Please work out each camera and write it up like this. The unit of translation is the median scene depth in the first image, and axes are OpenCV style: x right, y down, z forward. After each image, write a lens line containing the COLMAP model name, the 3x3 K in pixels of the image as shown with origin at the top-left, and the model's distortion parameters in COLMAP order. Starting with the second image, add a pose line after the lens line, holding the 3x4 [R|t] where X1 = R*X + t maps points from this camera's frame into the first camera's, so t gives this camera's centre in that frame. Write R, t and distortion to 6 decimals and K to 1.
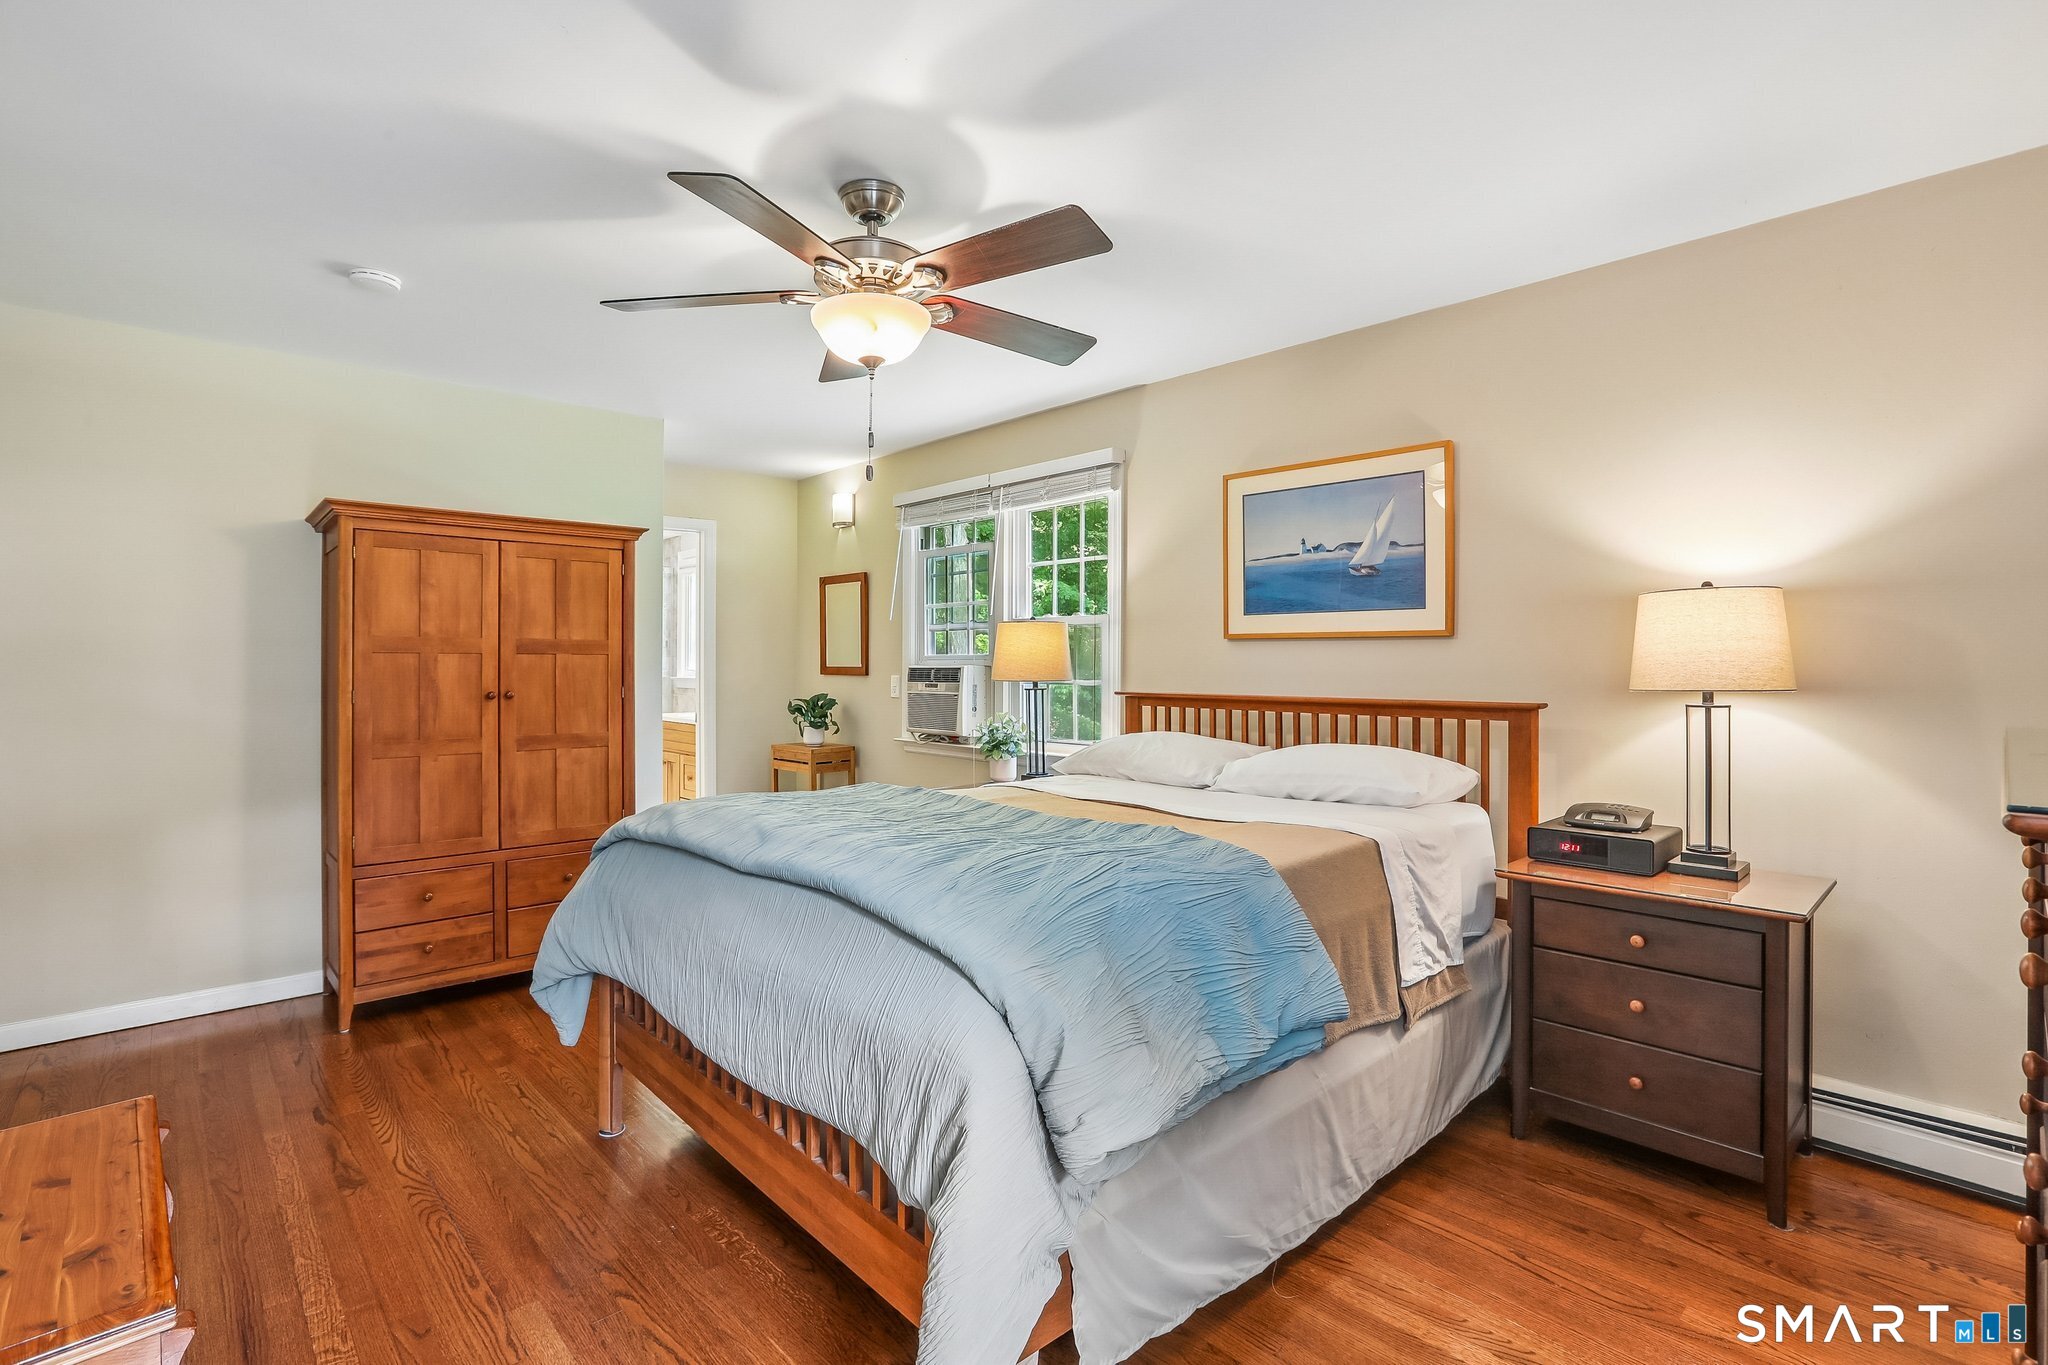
lens RADIAL K [[937.7, 0, 1022.3], [0, 937.7, 660.1], [0, 0, 1]] dist [-0.038839, 0.007316]
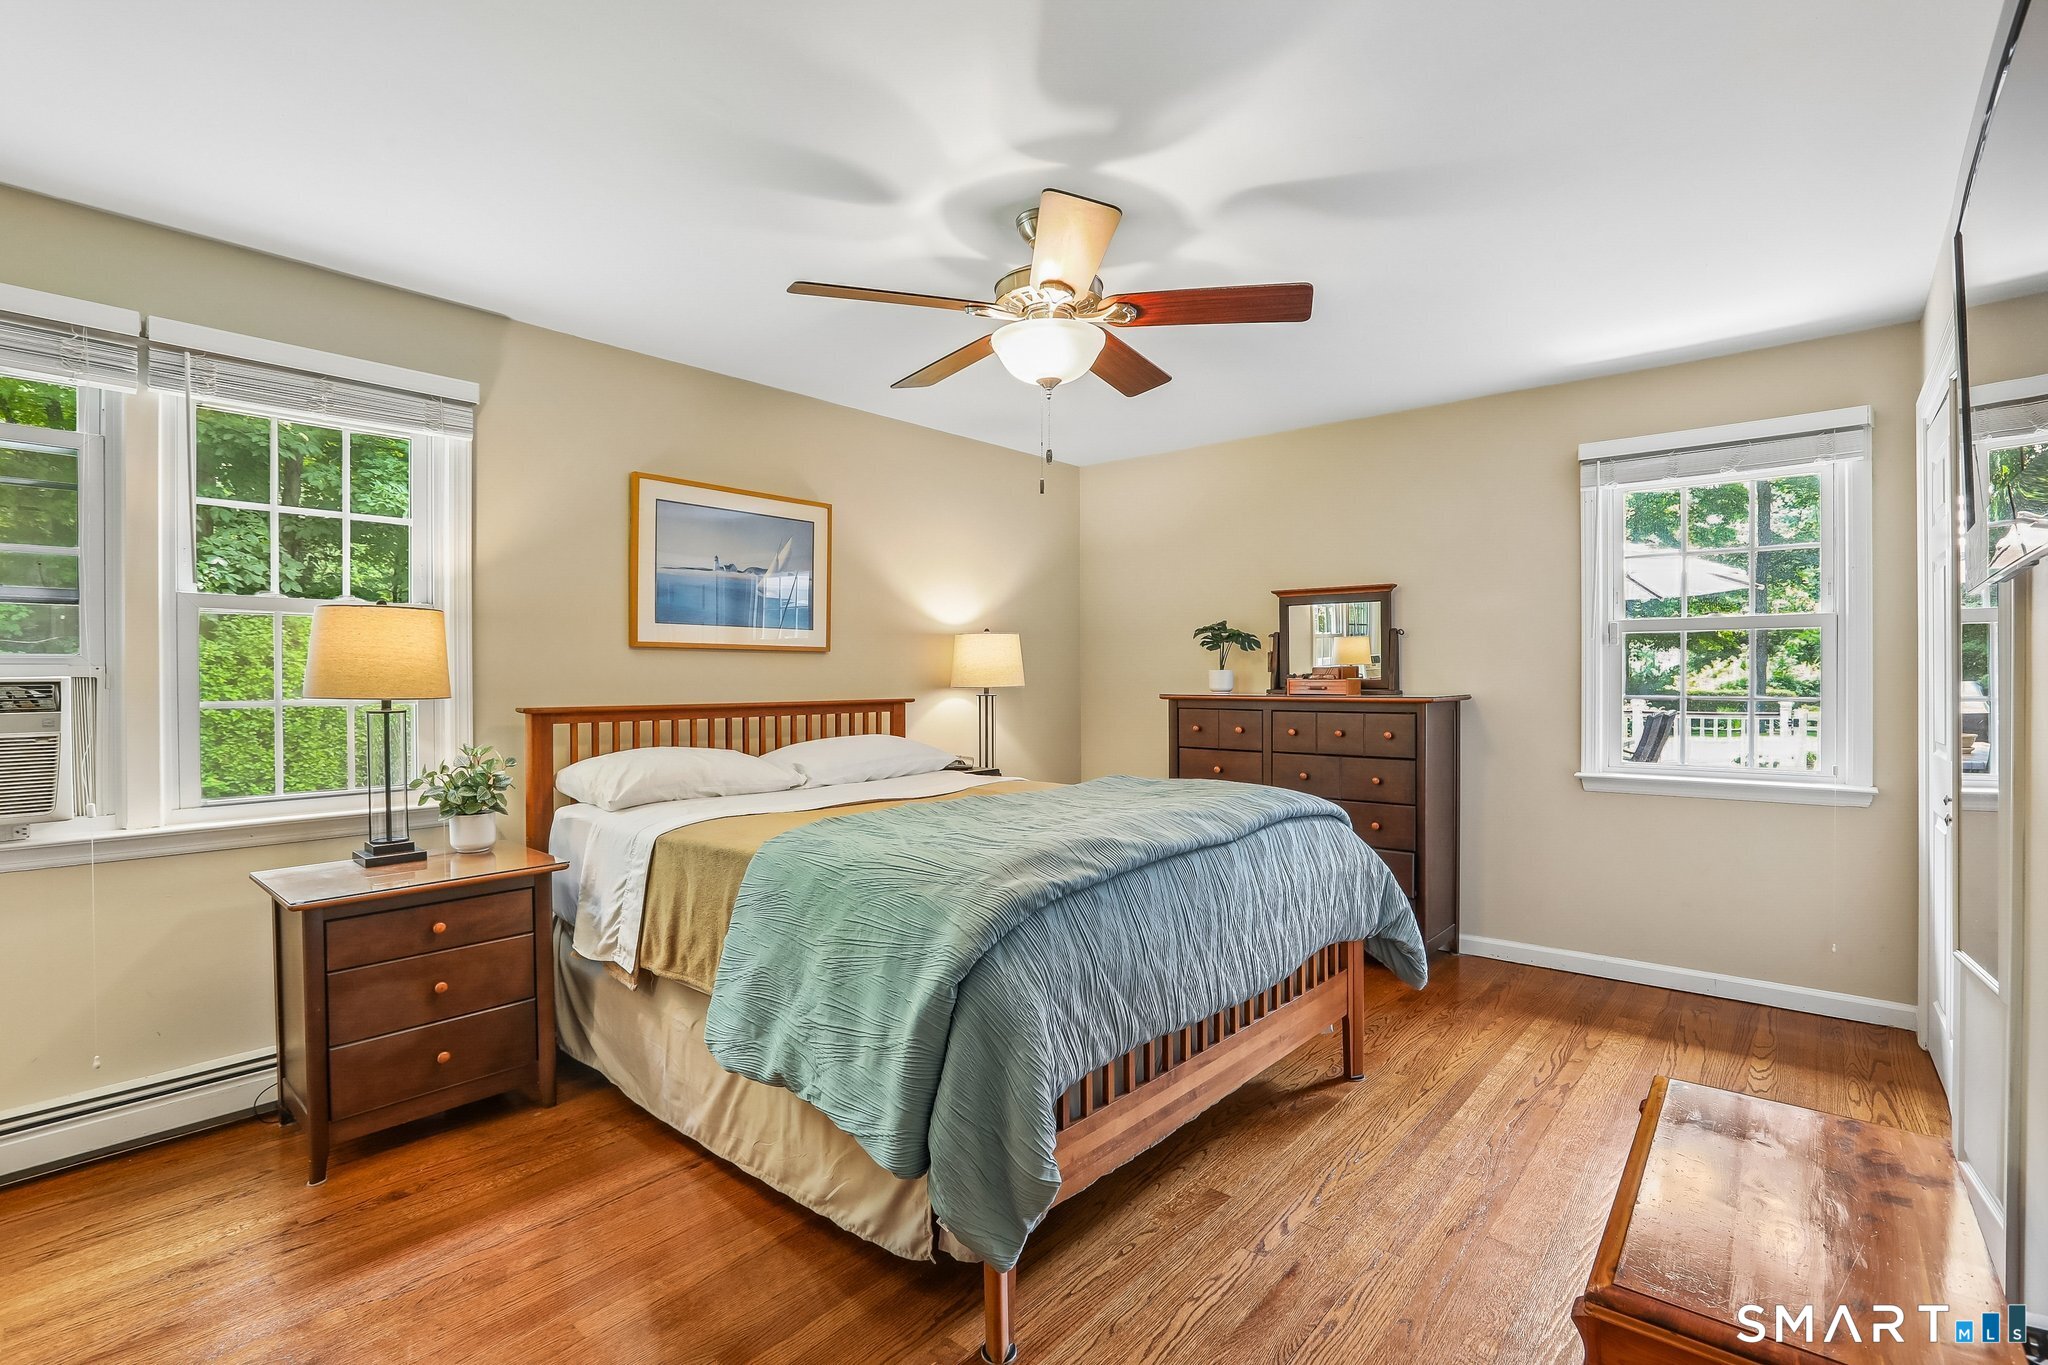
lens RADIAL K [[937.7, 0, 1021.4], [0, 937.7, 686.5], [0, 0, 1]] dist [-0.038839, 0.007316]
pose [[-0.081261, -0.015548, 0.996572, -0.762782], [-0.004045, 0.999875, 0.015269, 0.002030], [-0.996685, -0.002790, -0.081314, 0.703922]]
